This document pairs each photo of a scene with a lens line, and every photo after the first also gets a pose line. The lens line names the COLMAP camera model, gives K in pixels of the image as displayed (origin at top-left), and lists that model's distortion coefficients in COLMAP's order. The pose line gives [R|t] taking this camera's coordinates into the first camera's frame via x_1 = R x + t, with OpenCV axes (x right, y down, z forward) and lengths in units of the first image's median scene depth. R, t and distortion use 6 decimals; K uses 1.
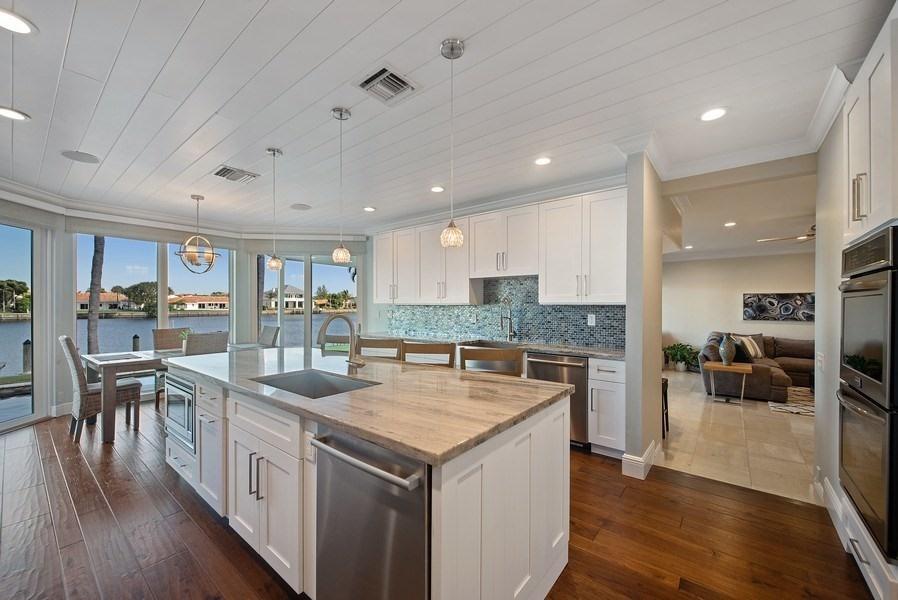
lens RADIAL K [[365.3, 0, 419.3], [0, 365.3, 304.5], [0, 0, 1]] dist [0.002648, -0.000205]
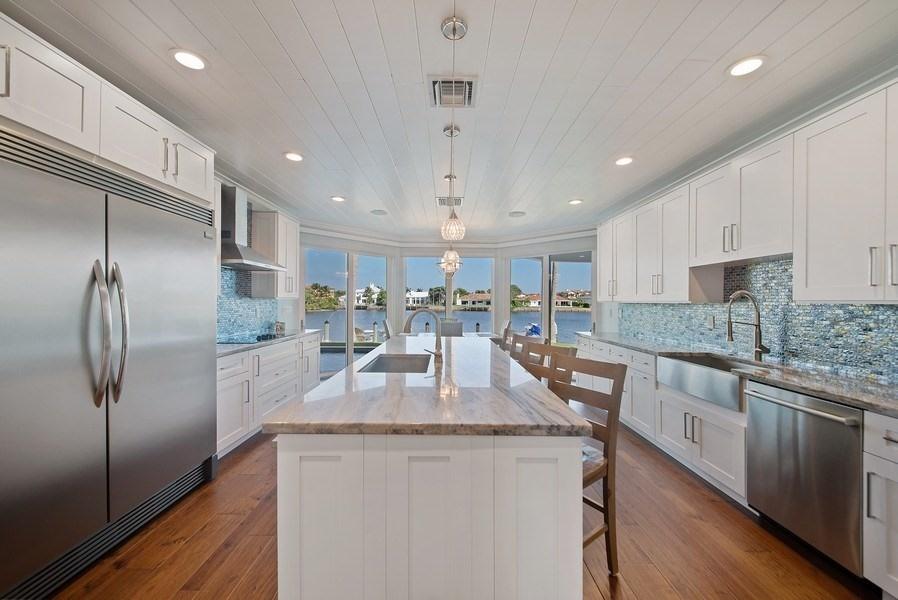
lens RADIAL K [[327.7, 0, 443.6], [0, 327.7, 298.5], [0, 0, 1]] dist [0.001158, 0.000011]
pose [[0.643292, 0.000669, -0.765621, 0.304559], [-0.011324, 0.999899, -0.008640, 0.002839], [0.765537, 0.014228, 0.643234, 0.186791]]
